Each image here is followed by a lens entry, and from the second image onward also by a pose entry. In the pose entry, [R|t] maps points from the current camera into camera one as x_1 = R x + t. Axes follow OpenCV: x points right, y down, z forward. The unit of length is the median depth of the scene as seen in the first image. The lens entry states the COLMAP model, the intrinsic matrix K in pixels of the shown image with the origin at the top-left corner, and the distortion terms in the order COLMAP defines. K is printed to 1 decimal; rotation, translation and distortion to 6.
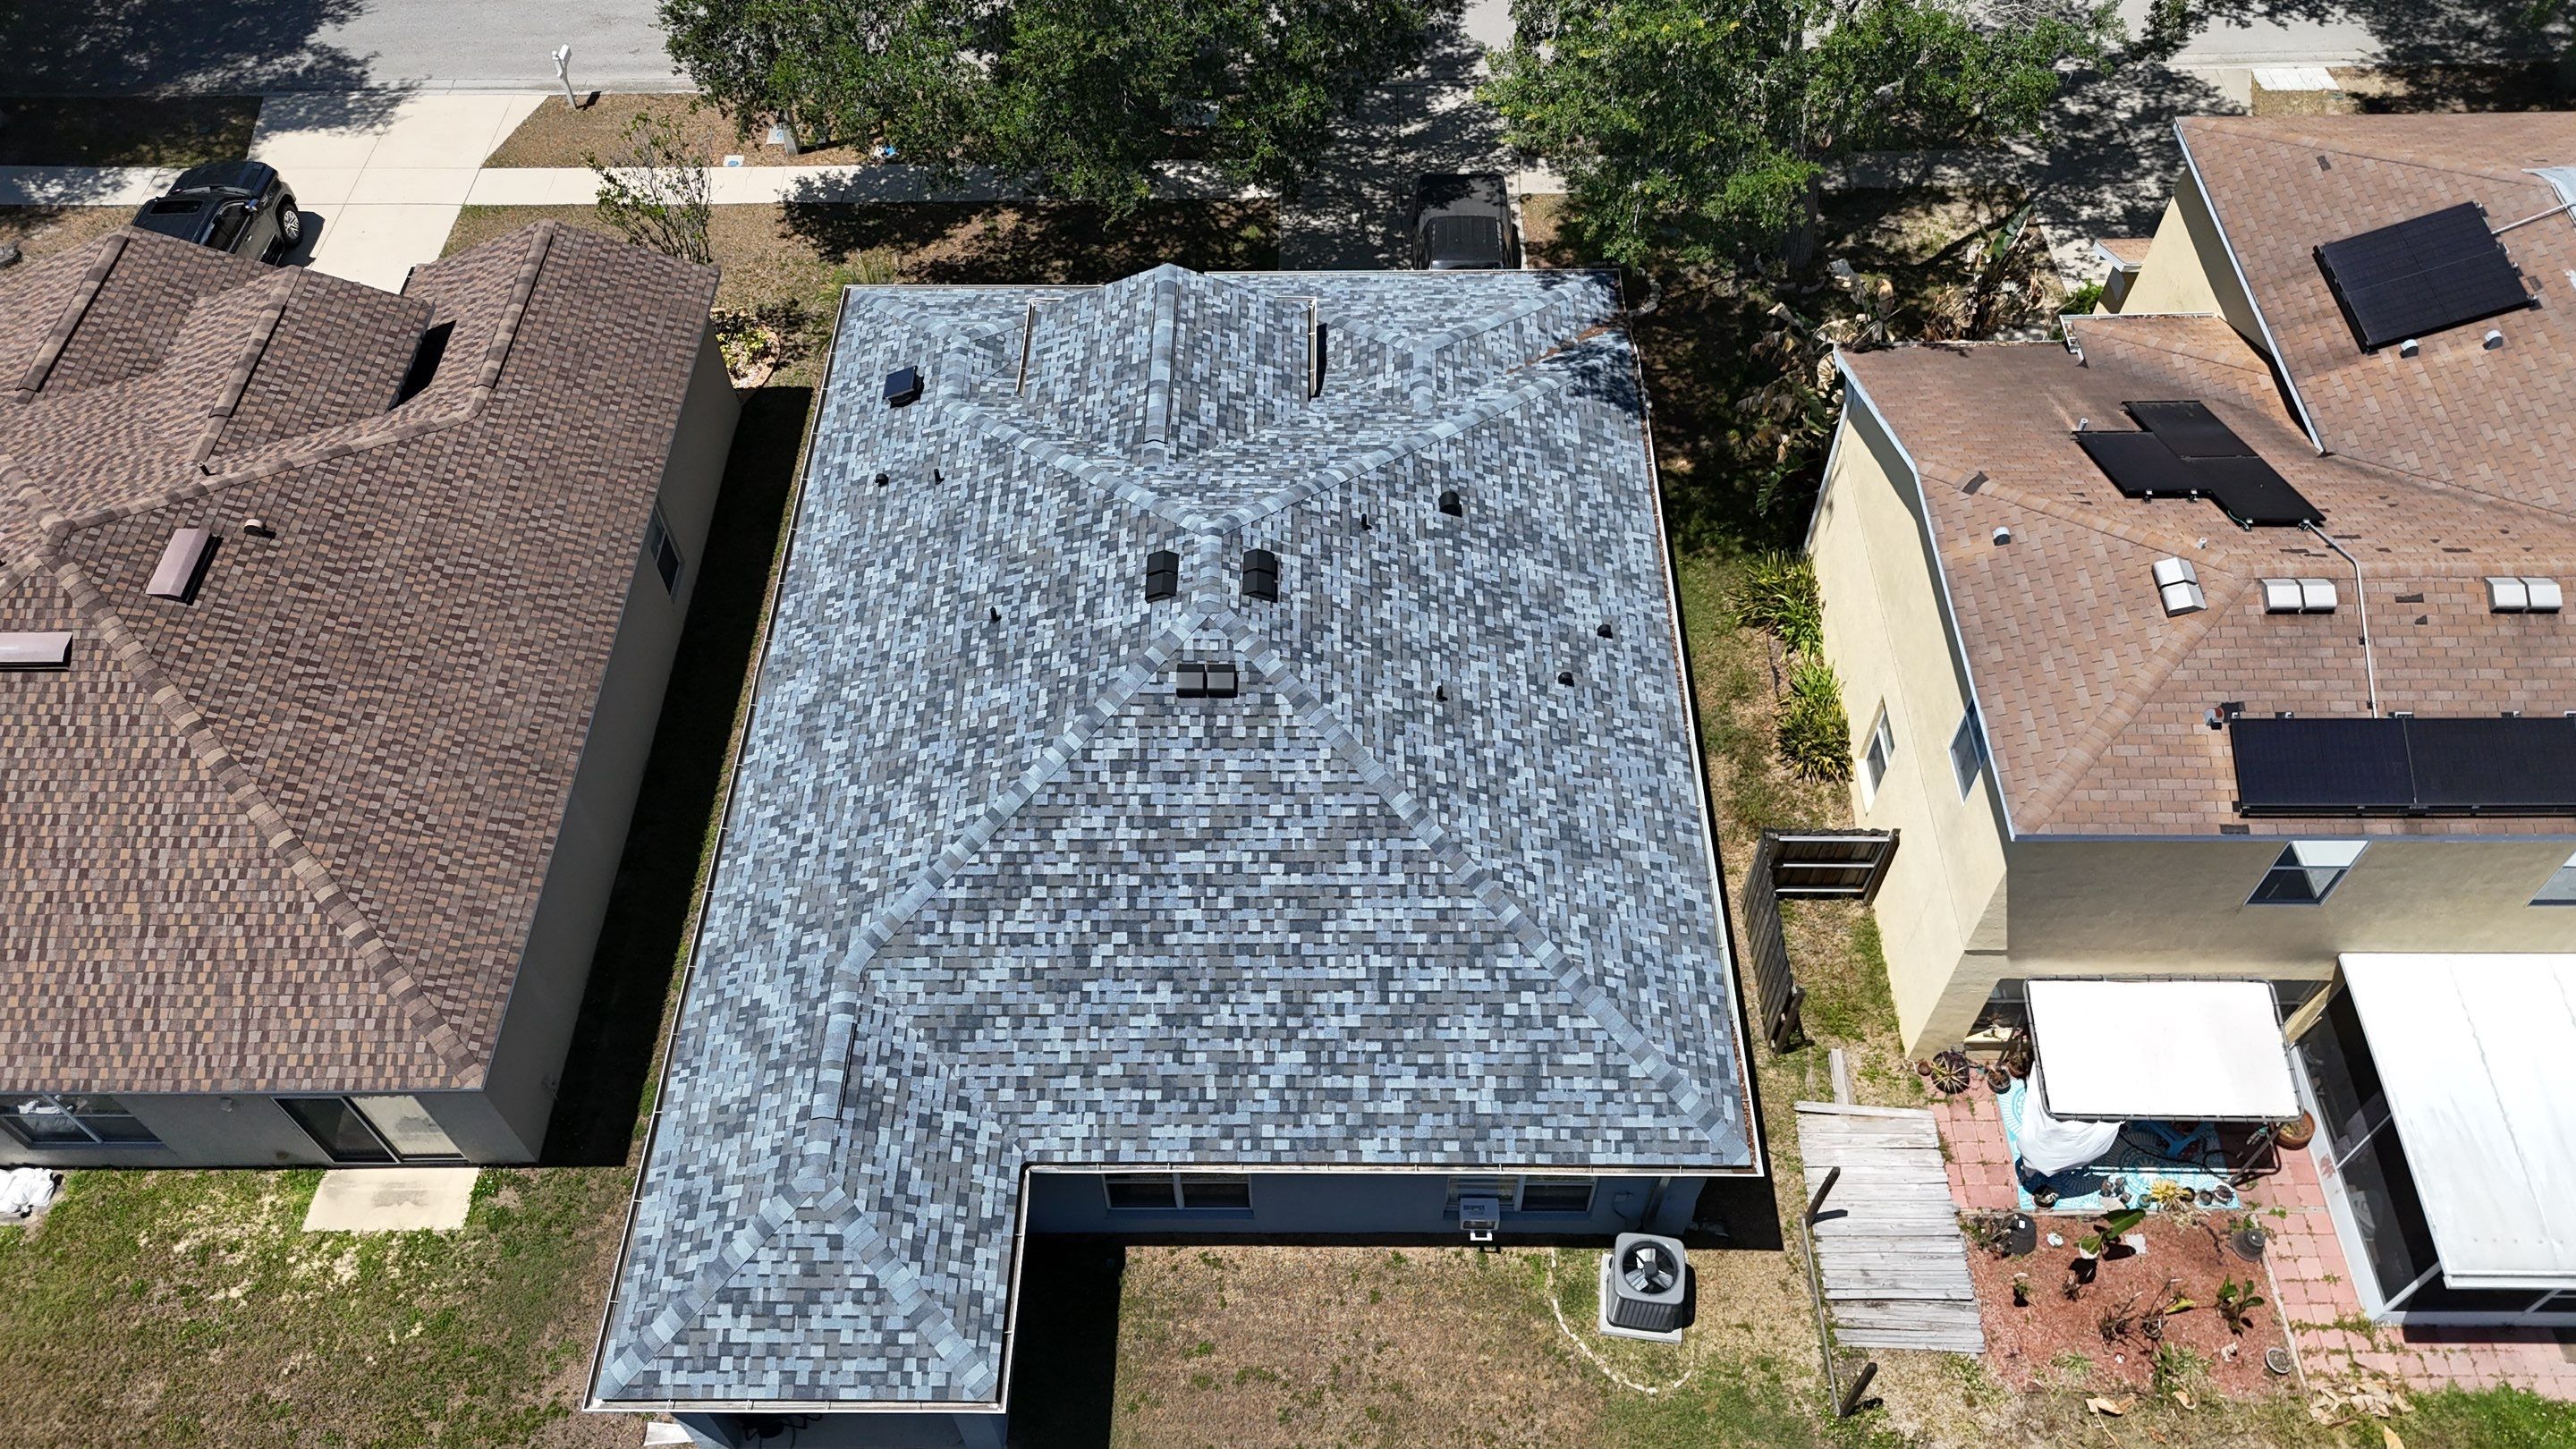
lens RADIAL K [[1891.3, 0, 1281.0], [0, 1891.3, 718.3], [0, 0, 1]] dist [0.145763, -0.189320]
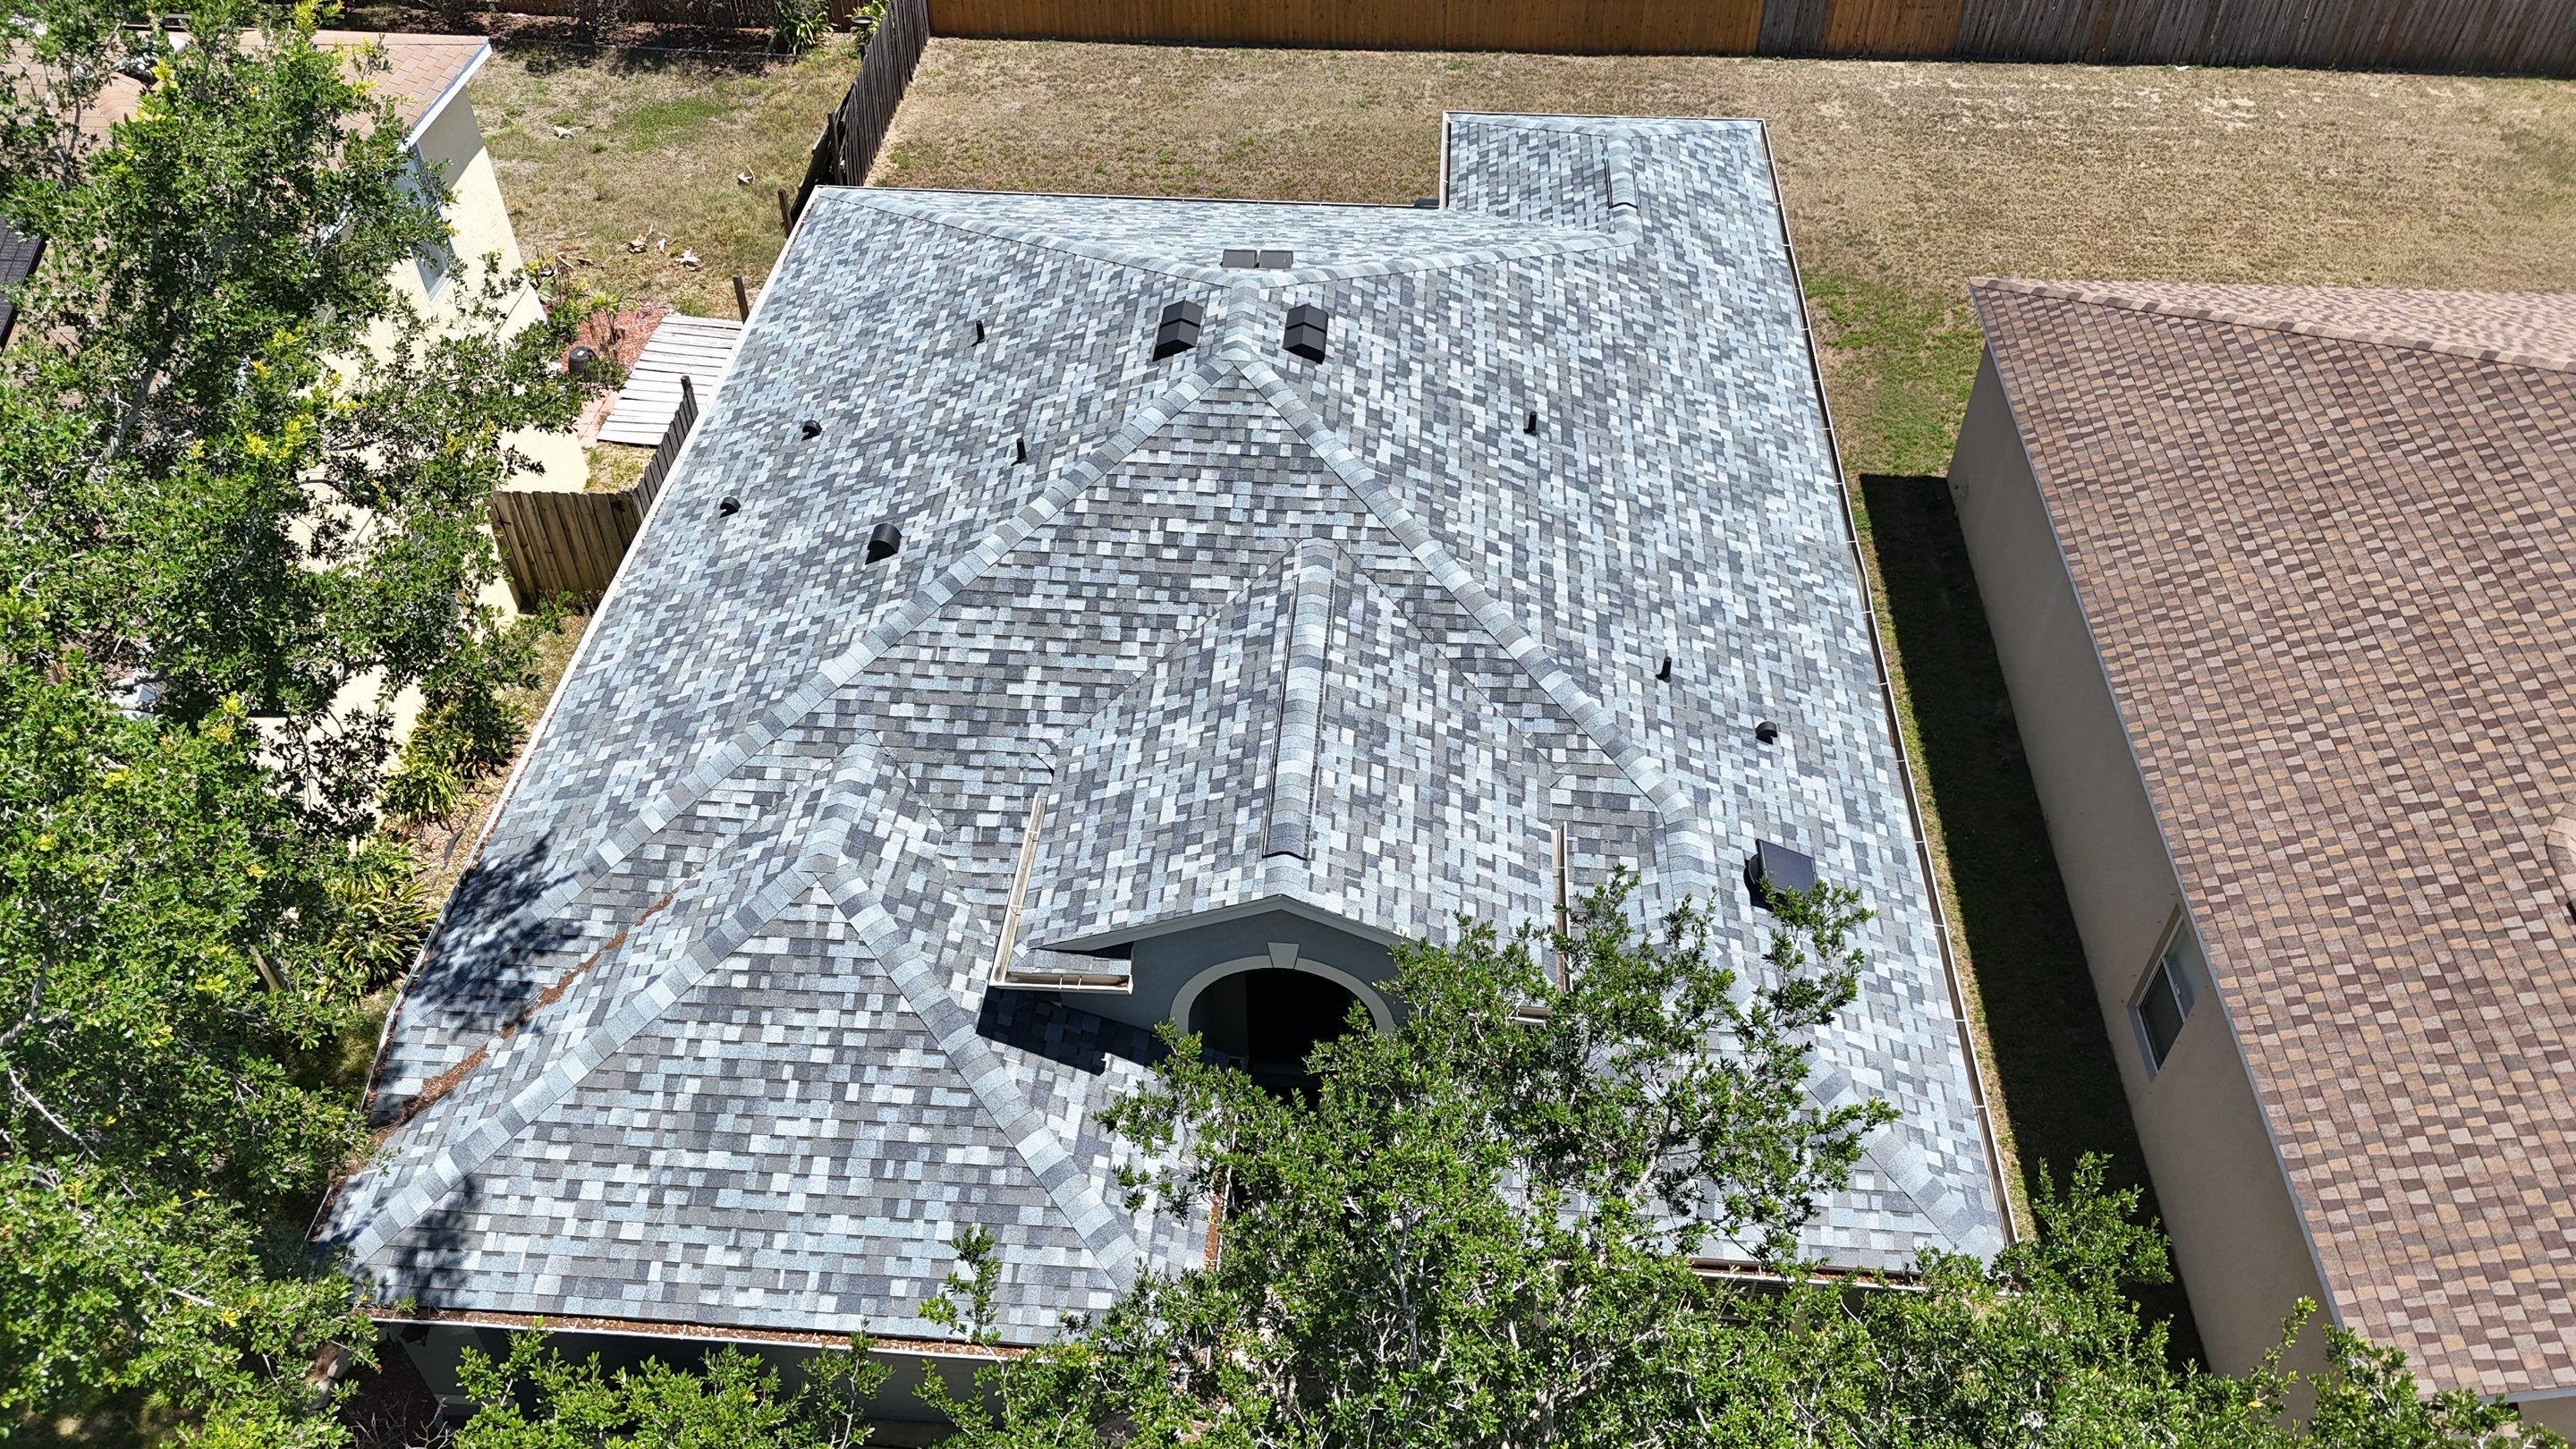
lens RADIAL K [[1897.4, 0, 1284.5], [0, 1897.4, 720.9], [0, 0, 1]] dist [0.130987, -0.127524]
pose [[-0.997881, -0.028954, 0.058269, -0.106030], [0.061028, -0.105929, 0.992499, -0.875878], [-0.022564, 0.993952, 0.107471, 1.096708]]
